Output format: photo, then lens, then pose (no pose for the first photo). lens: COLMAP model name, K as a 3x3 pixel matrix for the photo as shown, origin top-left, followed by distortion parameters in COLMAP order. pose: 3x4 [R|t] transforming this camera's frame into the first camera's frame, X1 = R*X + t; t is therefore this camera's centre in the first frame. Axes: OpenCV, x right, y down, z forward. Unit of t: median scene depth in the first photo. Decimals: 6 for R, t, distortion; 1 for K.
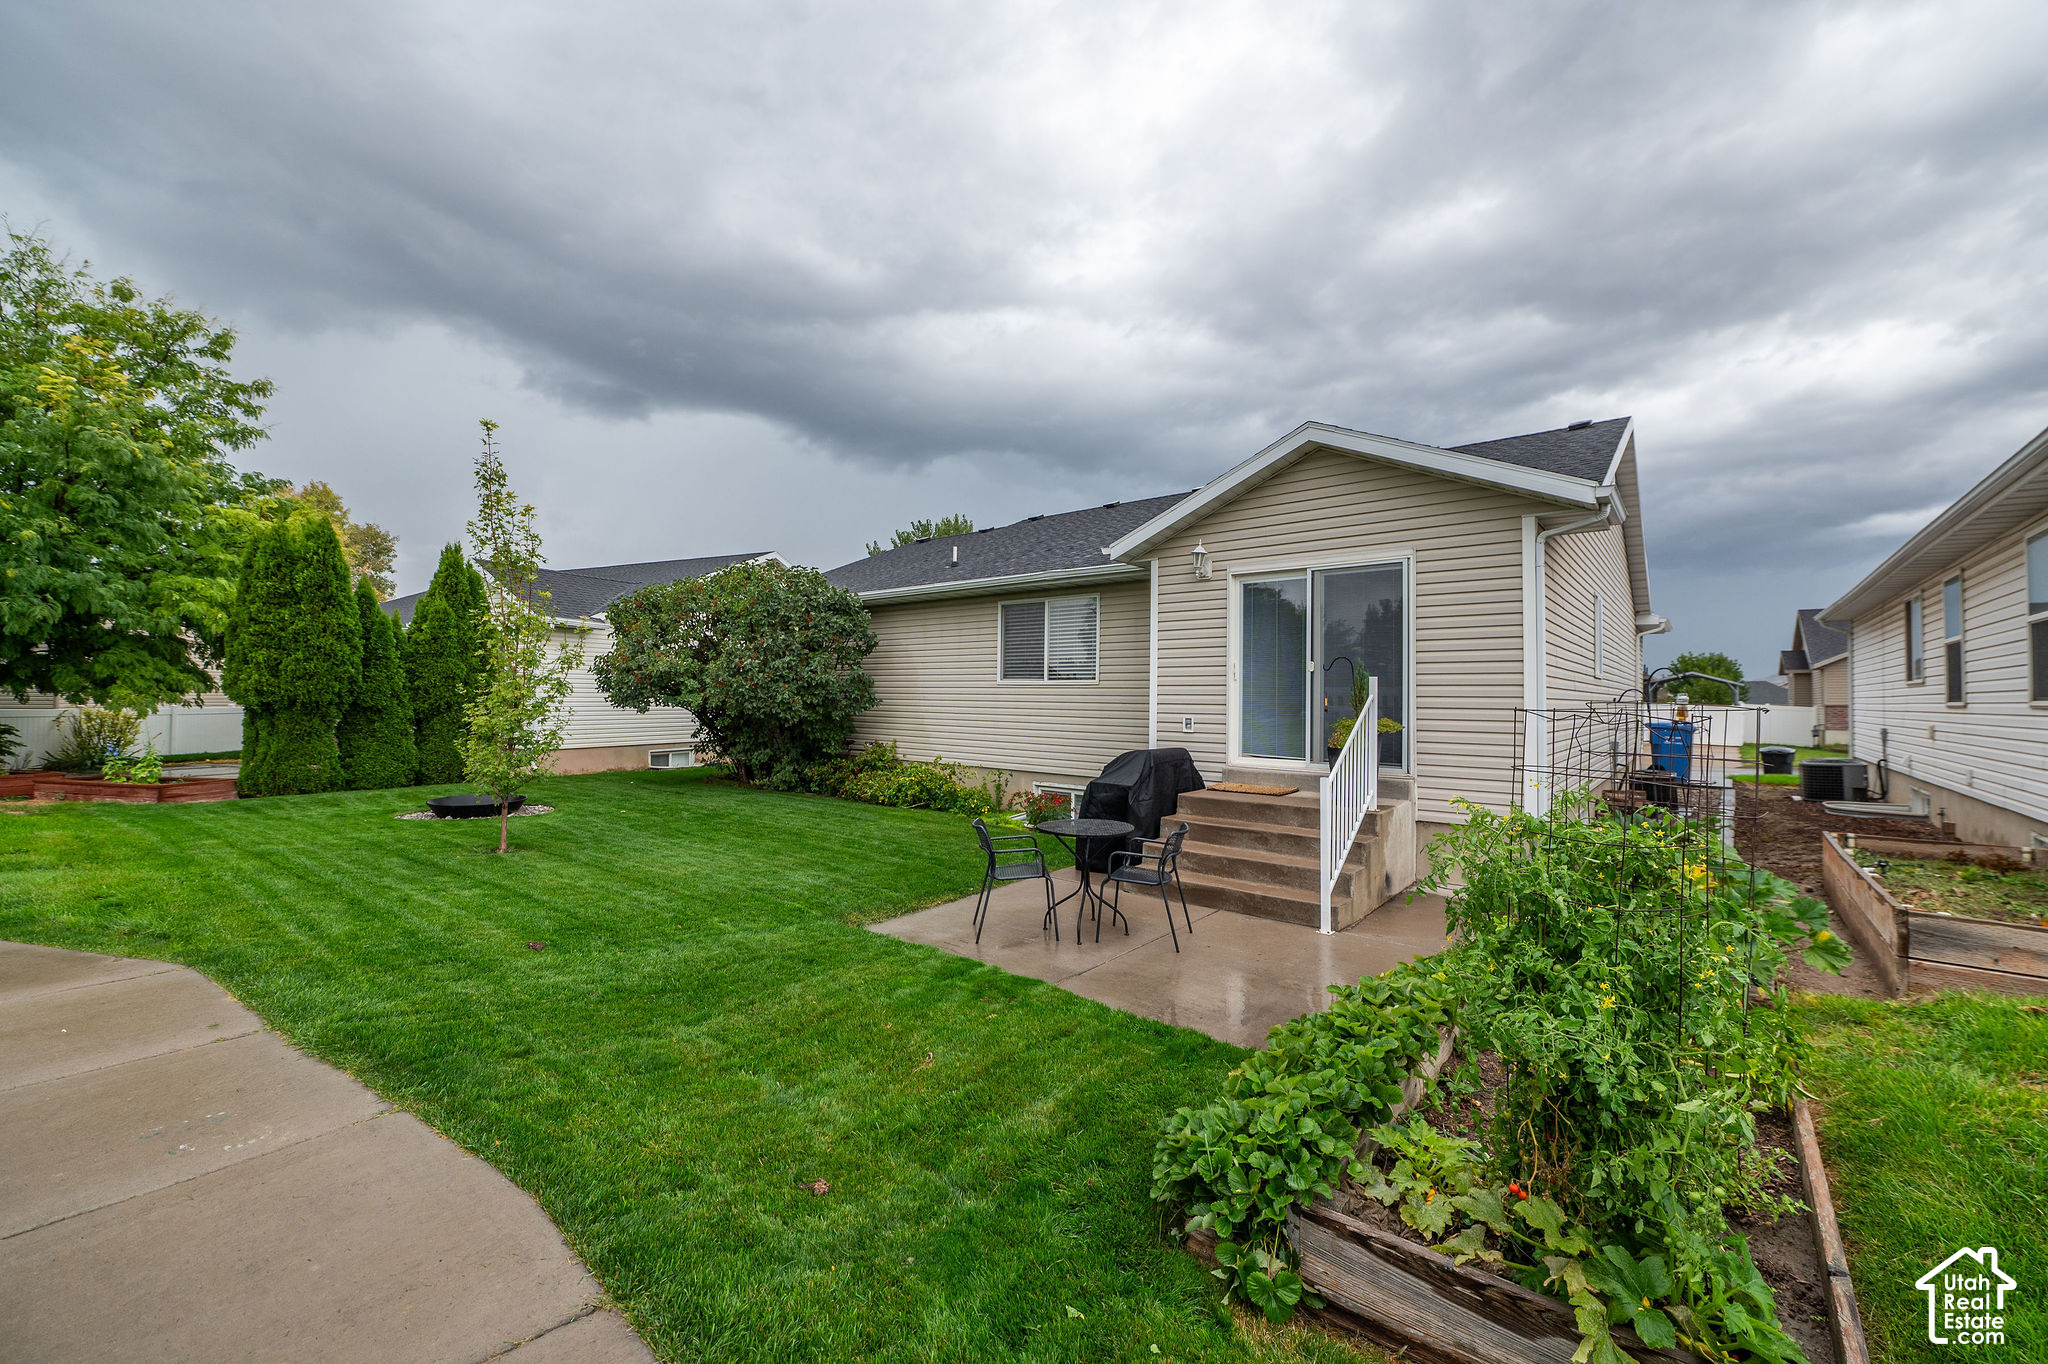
lens RADIAL K [[808.2, 0, 1024.0], [0, 808.2, 682.0], [0, 0, 1]] dist [-0.008351, -0.000150]
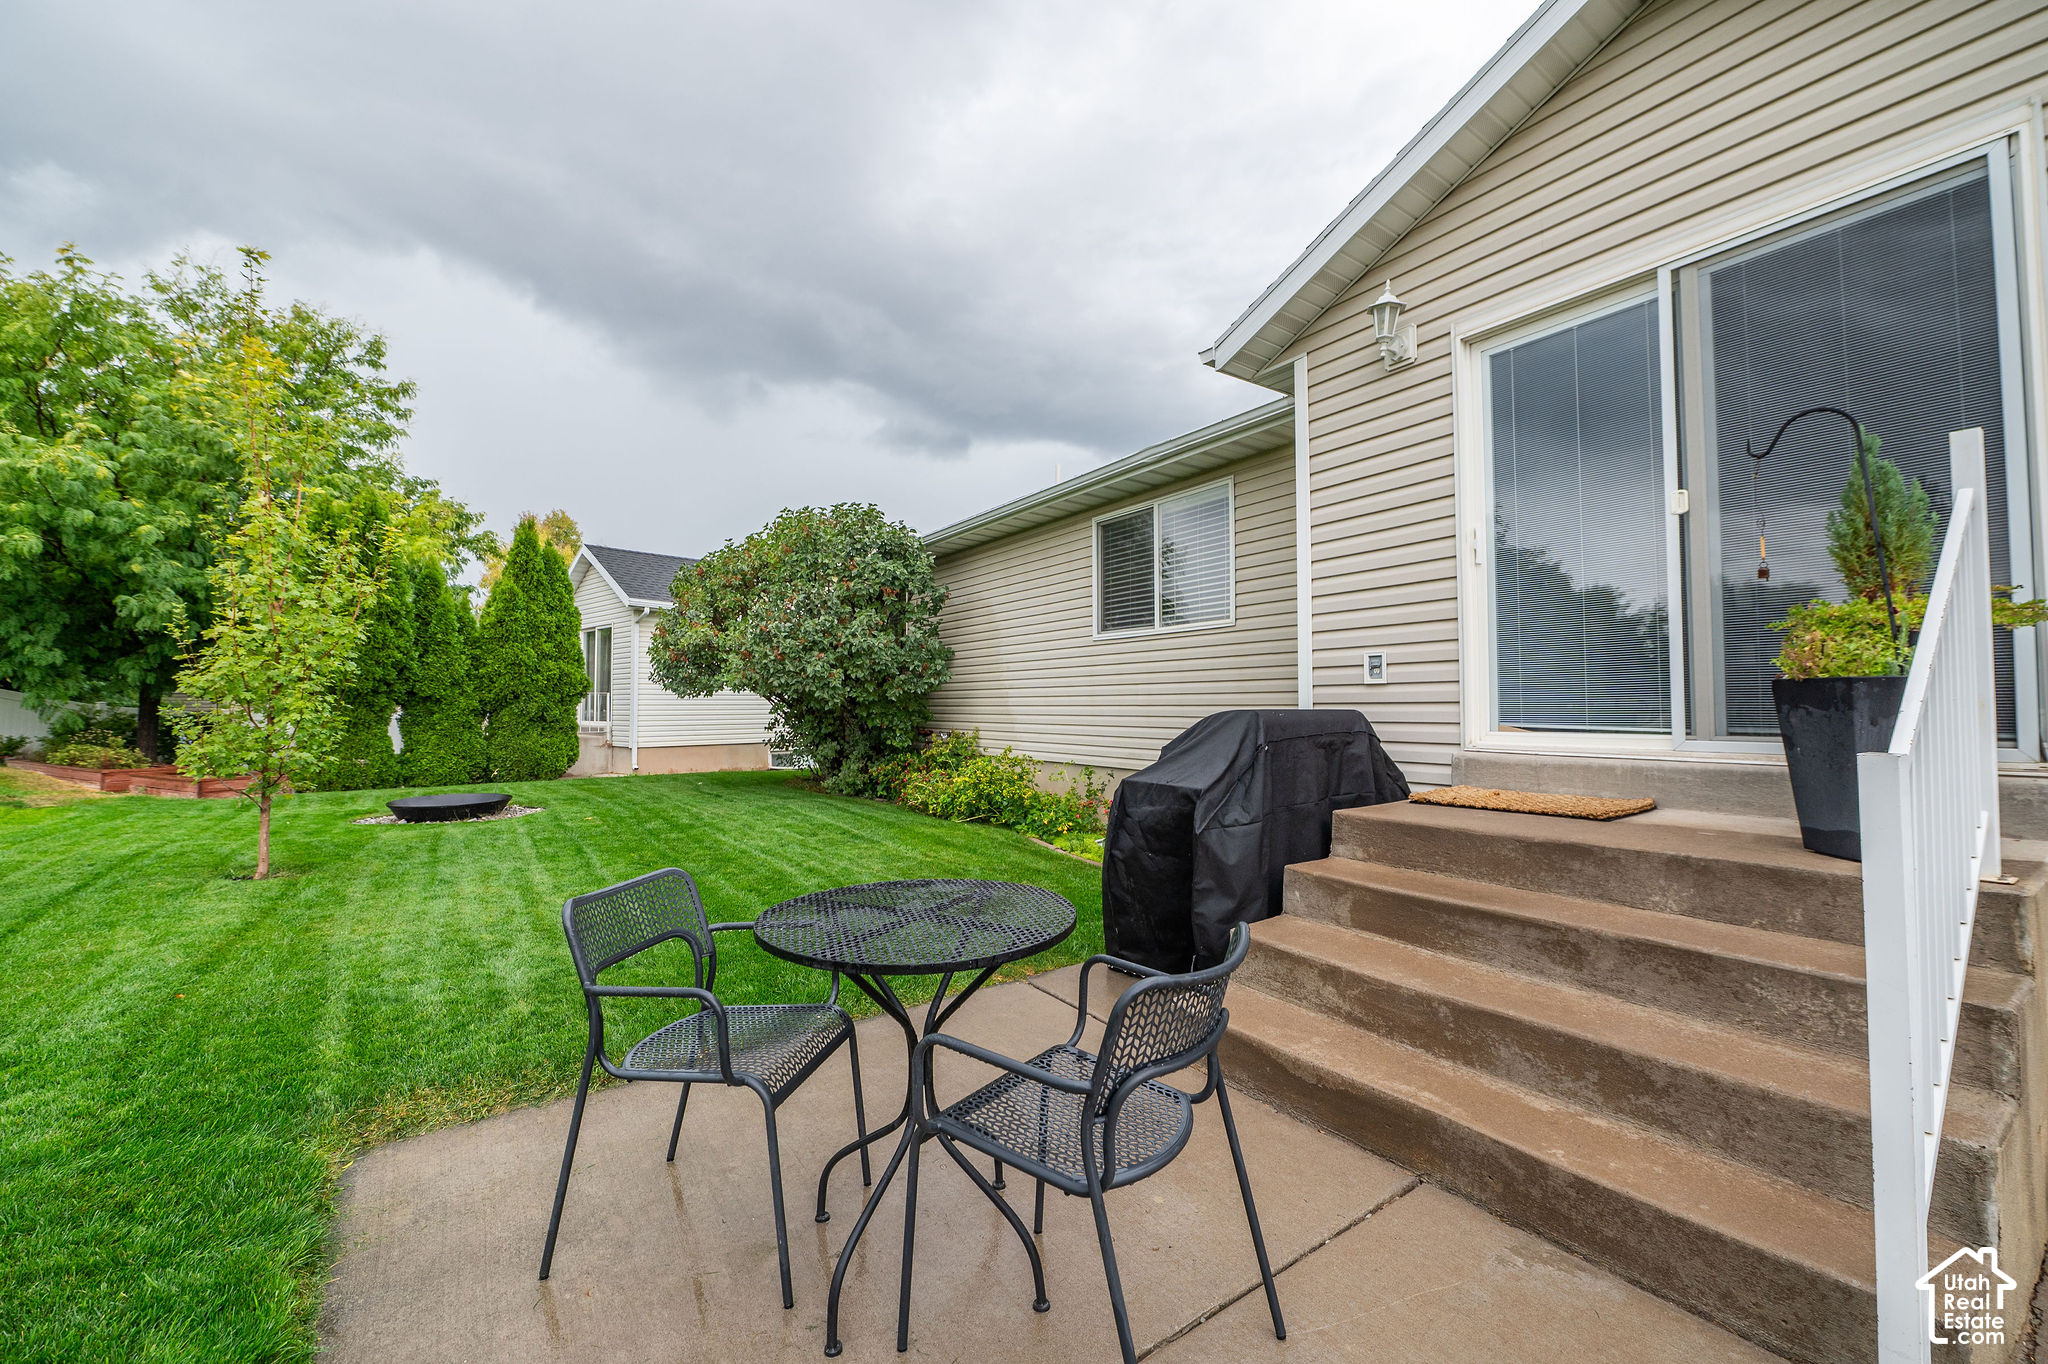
lens RADIAL K [[808.2, 0, 1024.0], [0, 808.2, 682.0], [0, 0, 1]] dist [-0.008351, -0.000150]
pose [[0.961597, -0.023490, -0.273459, 0.094713], [0.020484, 0.999694, -0.013842, 0.045400], [0.273701, 0.007709, 0.961784, 0.337553]]
